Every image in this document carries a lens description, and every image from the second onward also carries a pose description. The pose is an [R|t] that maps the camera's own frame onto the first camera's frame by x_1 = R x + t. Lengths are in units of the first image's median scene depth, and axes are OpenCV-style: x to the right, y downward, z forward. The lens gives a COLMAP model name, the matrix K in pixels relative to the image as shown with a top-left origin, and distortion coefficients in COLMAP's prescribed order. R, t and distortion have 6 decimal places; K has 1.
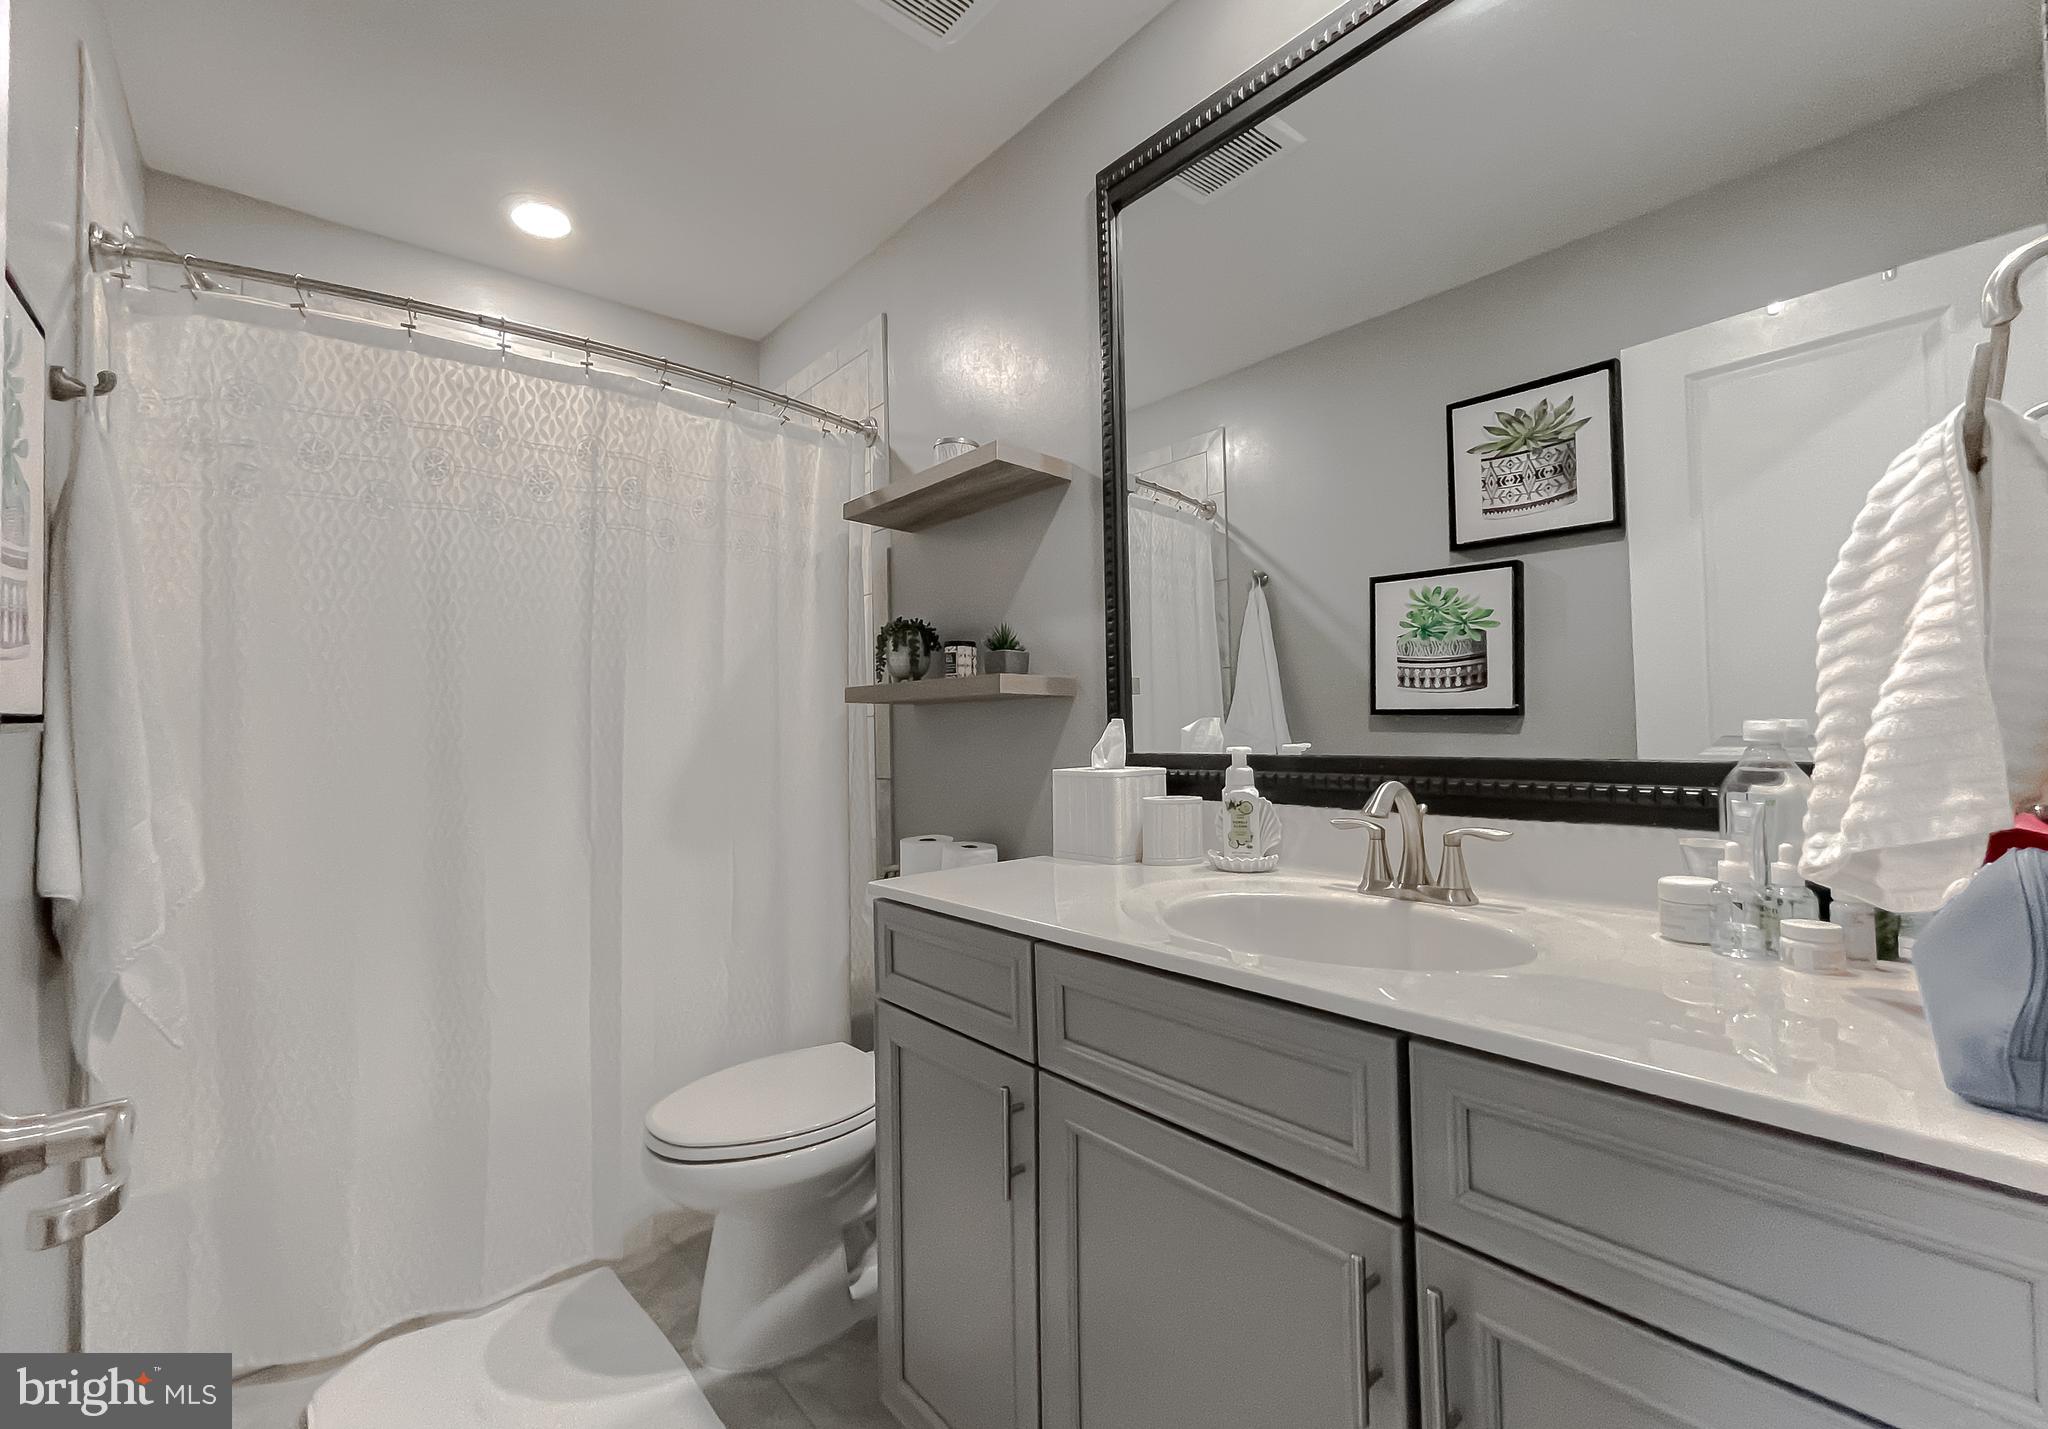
lens RADIAL K [[858.2, 0, 1024.0], [0, 858.2, 714.5], [0, 0, 1]] dist [-0.001648, 0.000271]
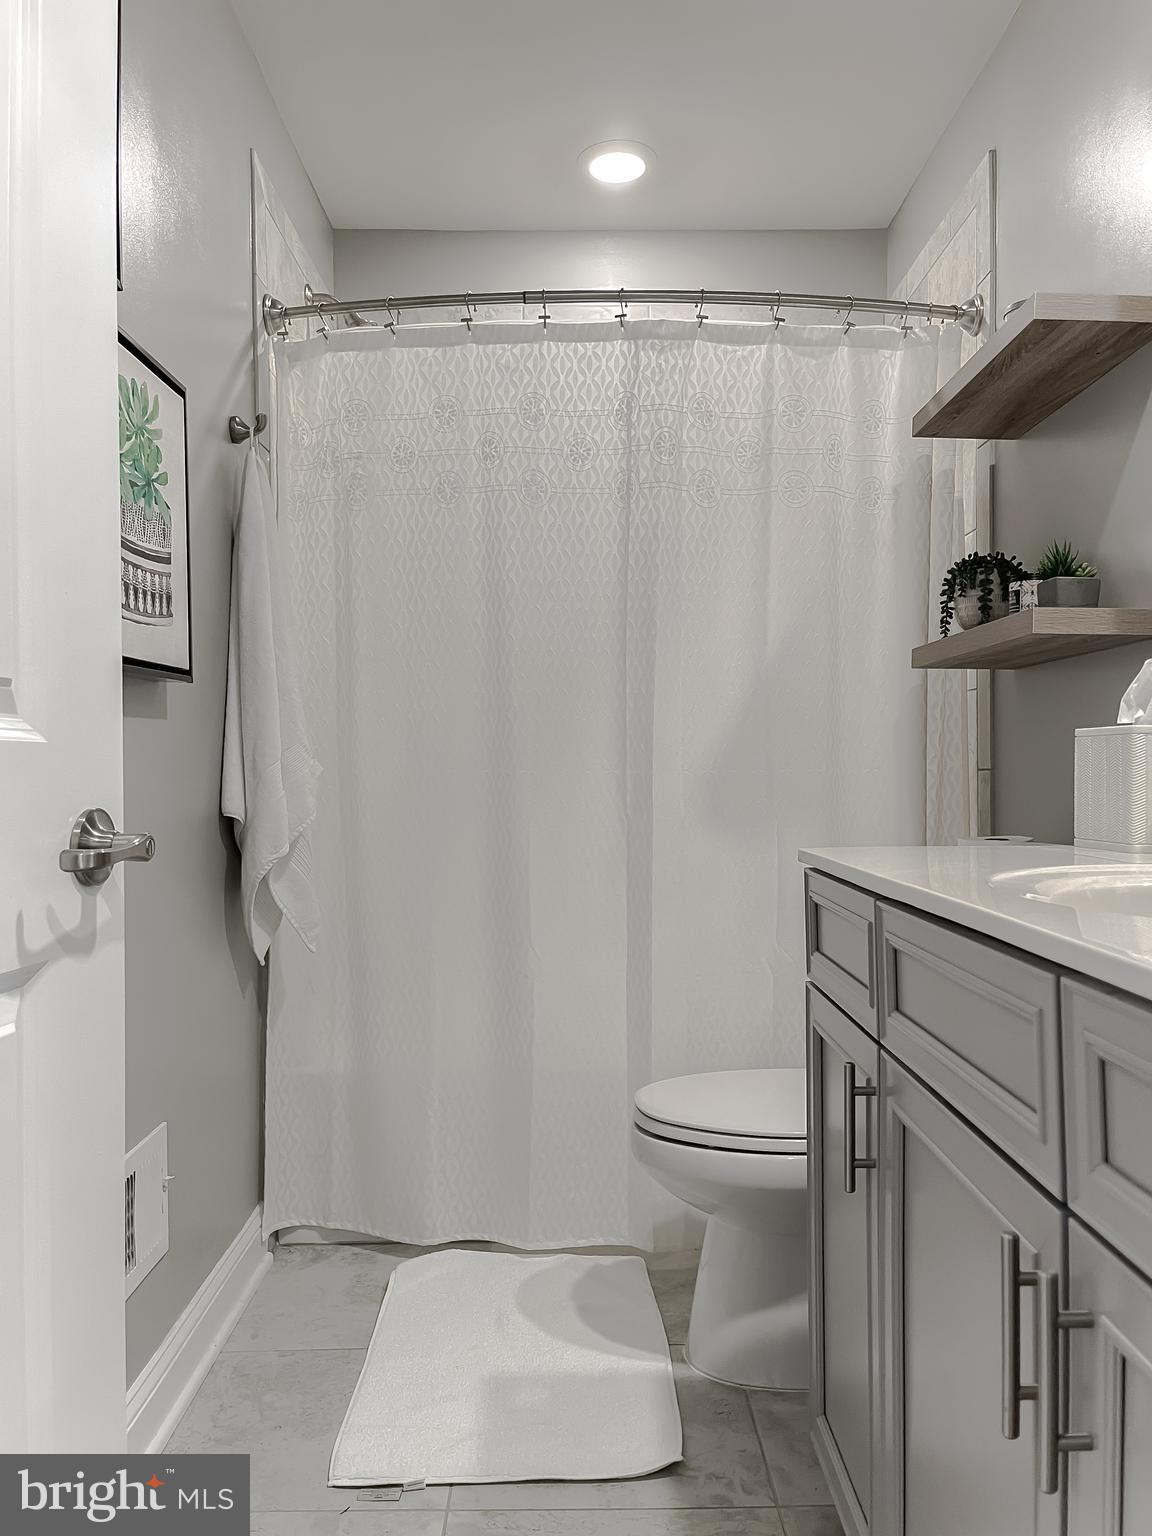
lens RADIAL K [[1124.9, 0, 576.0], [0, 1124.9, 768.0], [0, 0, 1]] dist [0.029015, -0.002446]
pose [[0.784120, 0.015898, -0.620406, 0.247239], [0.006837, 0.999390, 0.034251, 0.050569], [0.620572, -0.031099, 0.783532, -0.028626]]
